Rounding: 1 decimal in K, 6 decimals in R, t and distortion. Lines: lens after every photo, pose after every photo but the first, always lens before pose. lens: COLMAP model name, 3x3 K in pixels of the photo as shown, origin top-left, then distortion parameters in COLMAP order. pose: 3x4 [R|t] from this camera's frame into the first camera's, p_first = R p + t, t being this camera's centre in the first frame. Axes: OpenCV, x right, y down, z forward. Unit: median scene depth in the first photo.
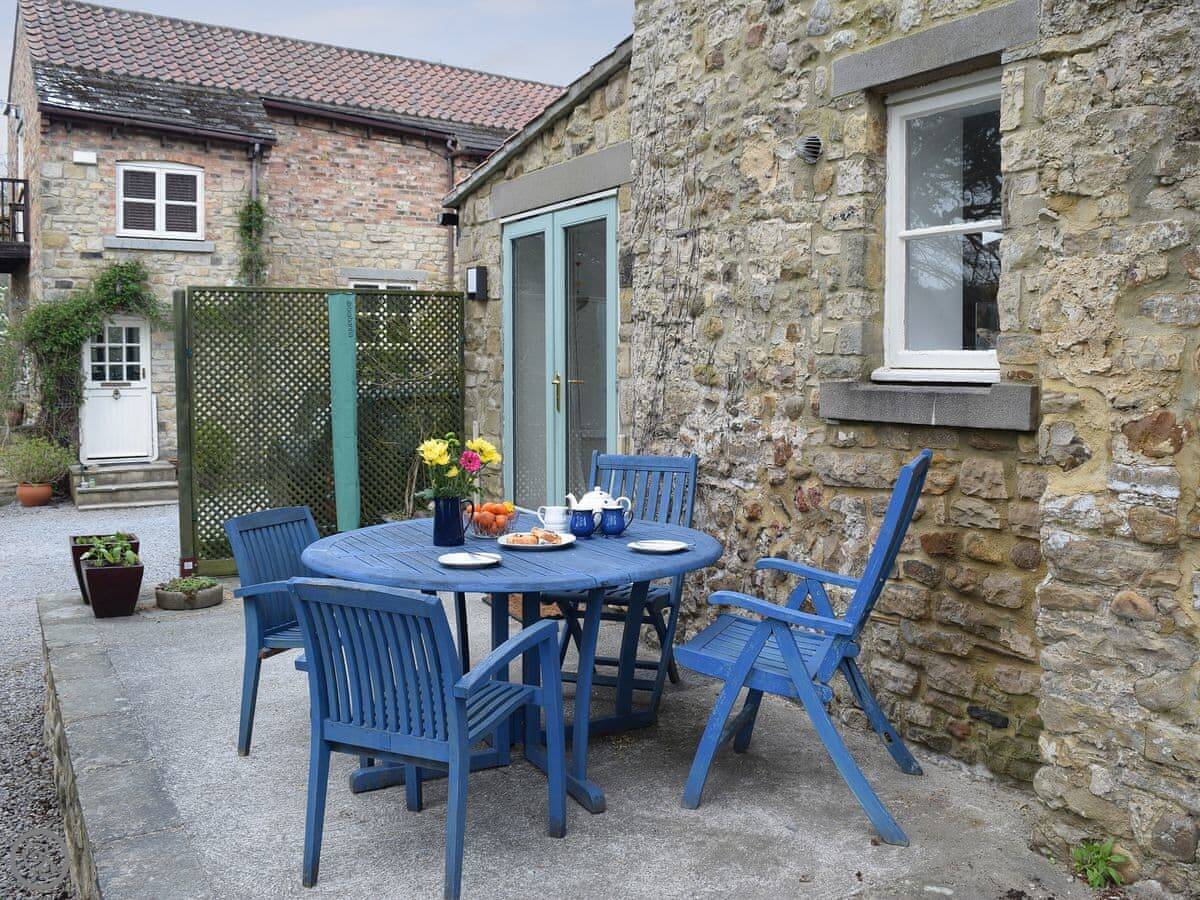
lens RADIAL K [[1067.5, 0, 604.0], [0, 1067.5, 424.0], [0, 0, 1]] dist [-0.090671, 0.022626]
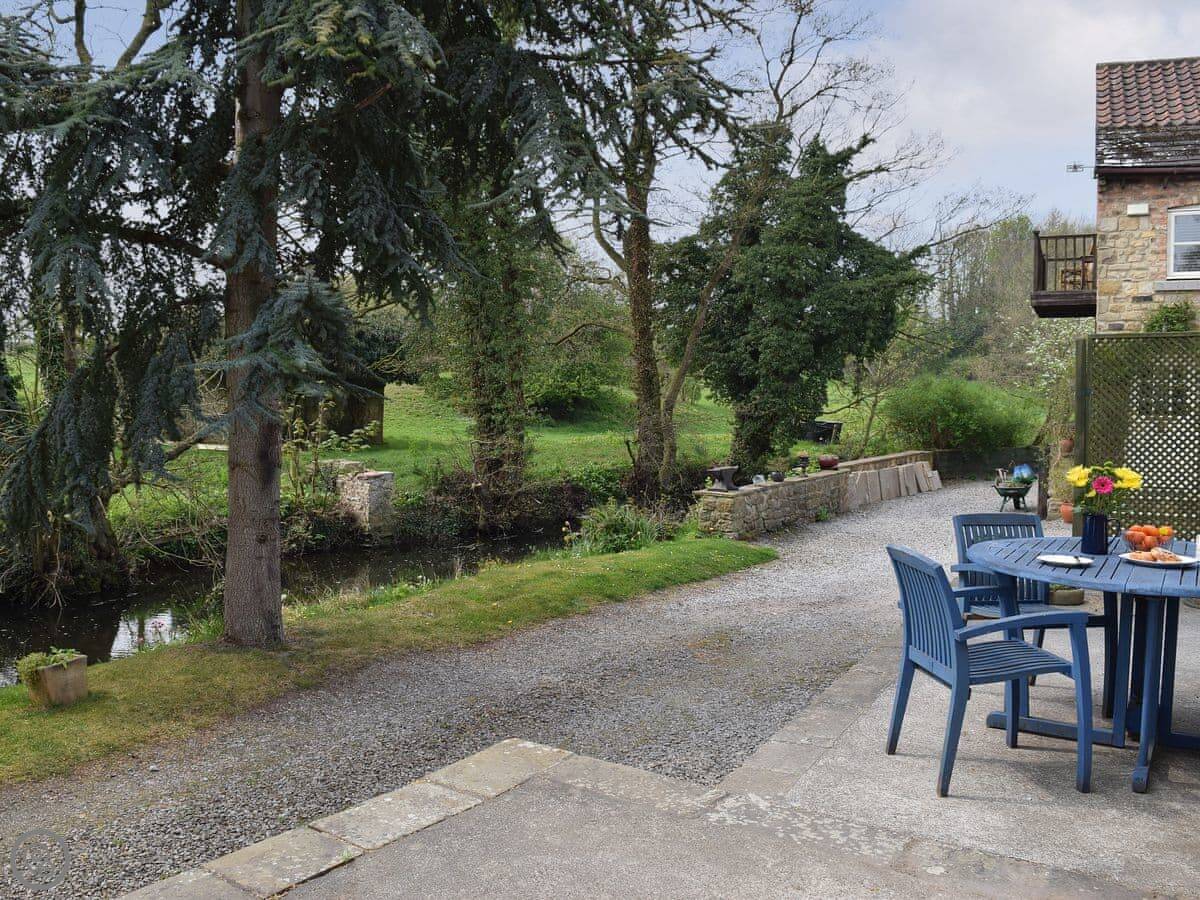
lens RADIAL K [[1067.5, 0, 604.0], [0, 1067.5, 424.0], [0, 0, 1]] dist [-0.090671, 0.022626]
pose [[0.511536, 0.021288, -0.858998, 0.661855], [-0.049178, 0.998780, -0.004533, -0.001150], [0.857853, 0.044563, 0.511959, -0.103340]]
